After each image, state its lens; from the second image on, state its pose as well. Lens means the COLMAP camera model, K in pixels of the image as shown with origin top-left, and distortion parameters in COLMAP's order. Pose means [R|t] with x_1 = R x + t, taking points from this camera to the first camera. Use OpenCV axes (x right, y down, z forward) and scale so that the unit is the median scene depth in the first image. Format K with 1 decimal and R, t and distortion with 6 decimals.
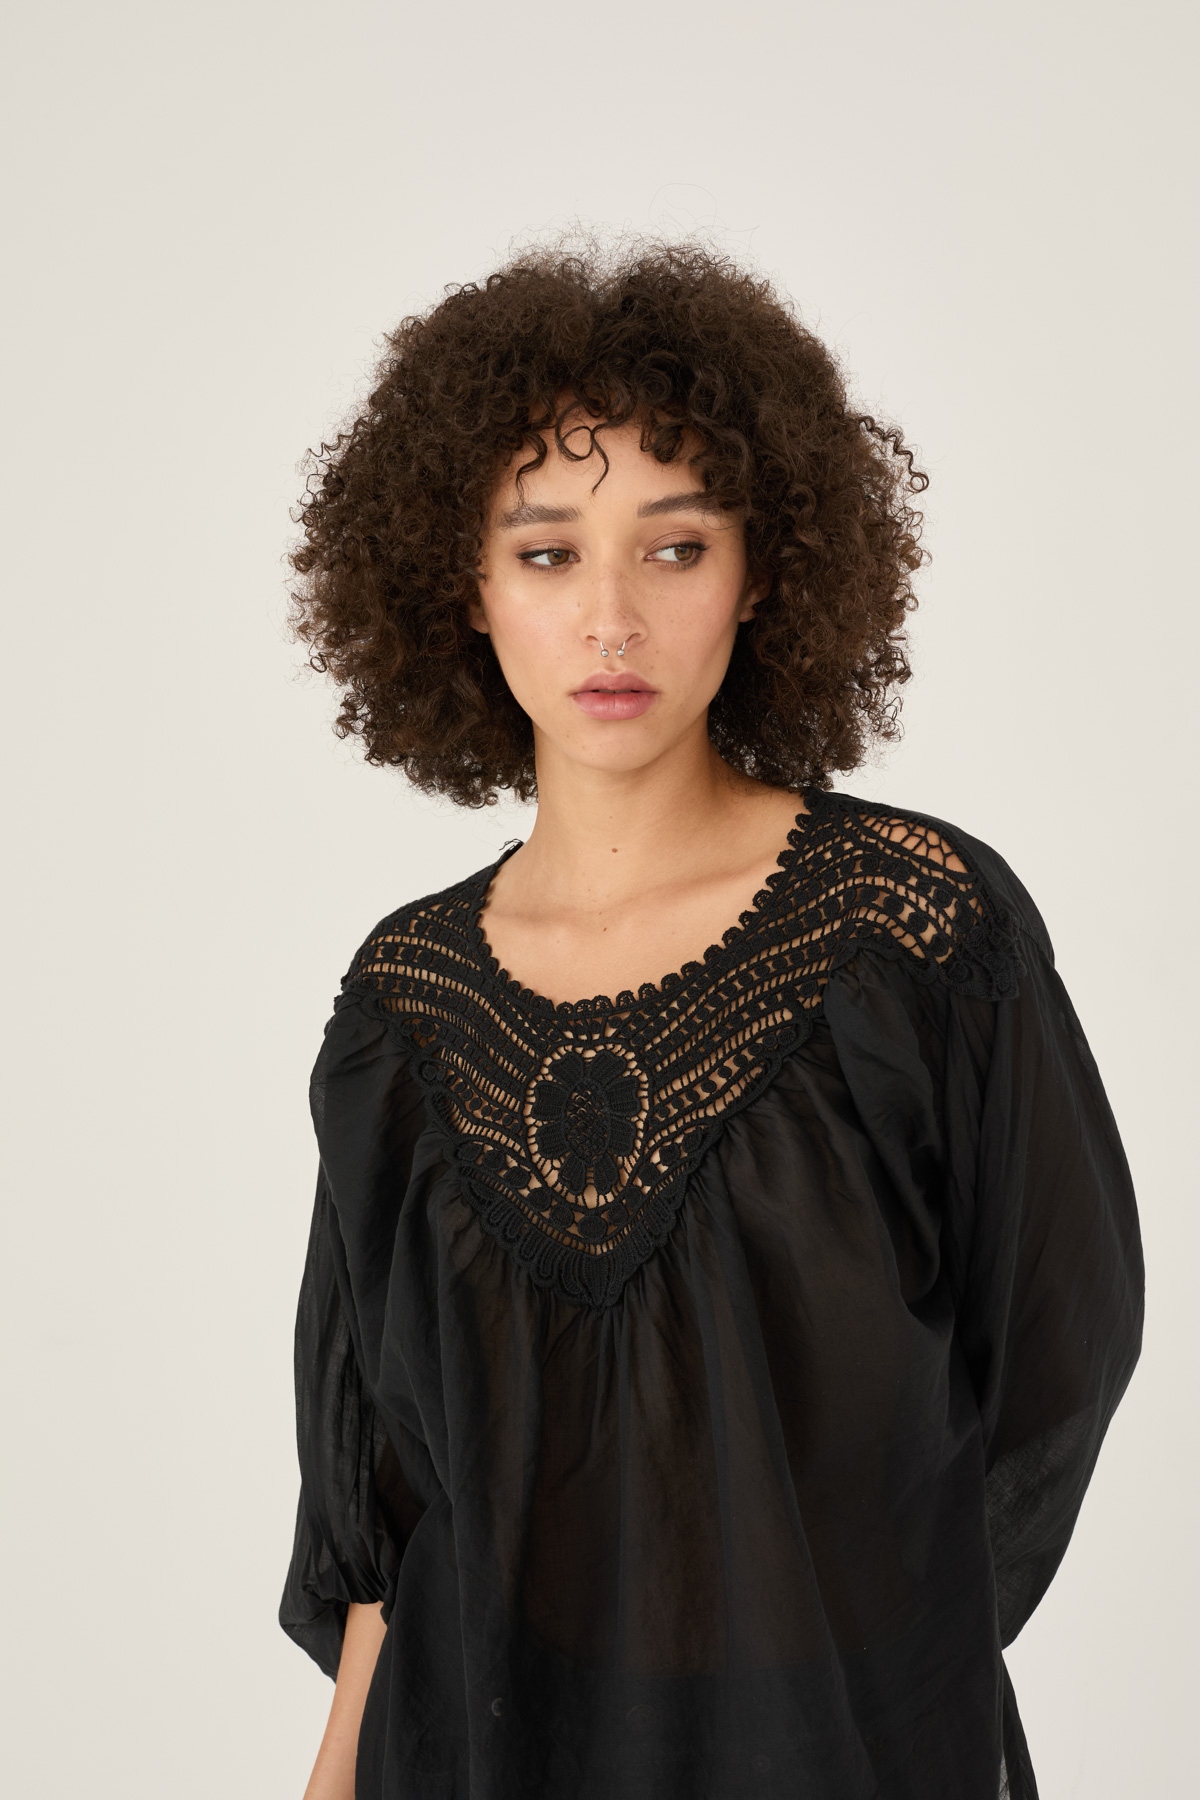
lens RADIAL K [[2573.3, 0, 600.0], [0, 2573.3, 900.0], [0, 0, 1]] dist [0.015032, -0.084993]
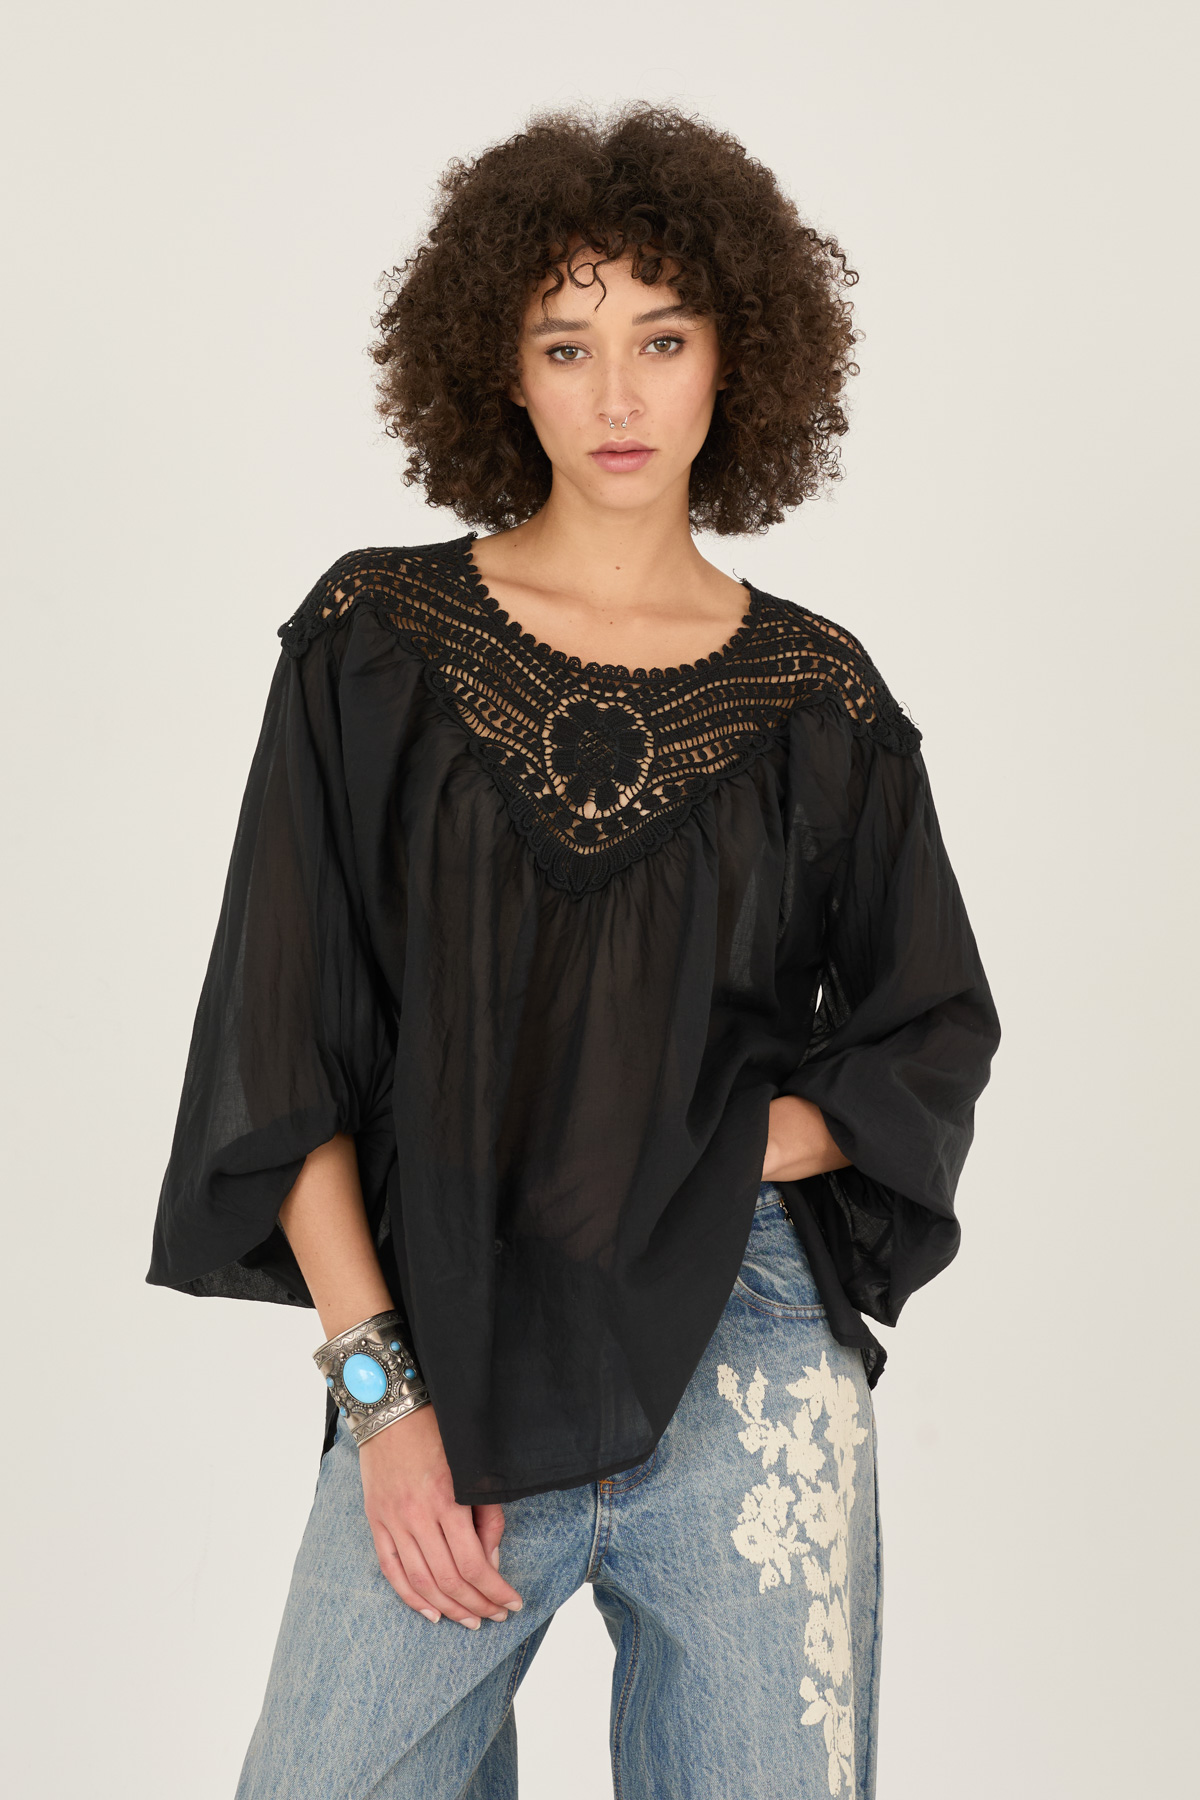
lens RADIAL K [[2573.3, 0, 600.0], [0, 2573.3, 900.0], [0, 0, 1]] dist [0.015032, -0.084993]
pose [[0.999232, -0.032387, -0.022044, 0.017101], [0.034521, 0.993922, 0.104532, 0.010916], [0.018524, -0.105213, 0.994277, -0.367744]]
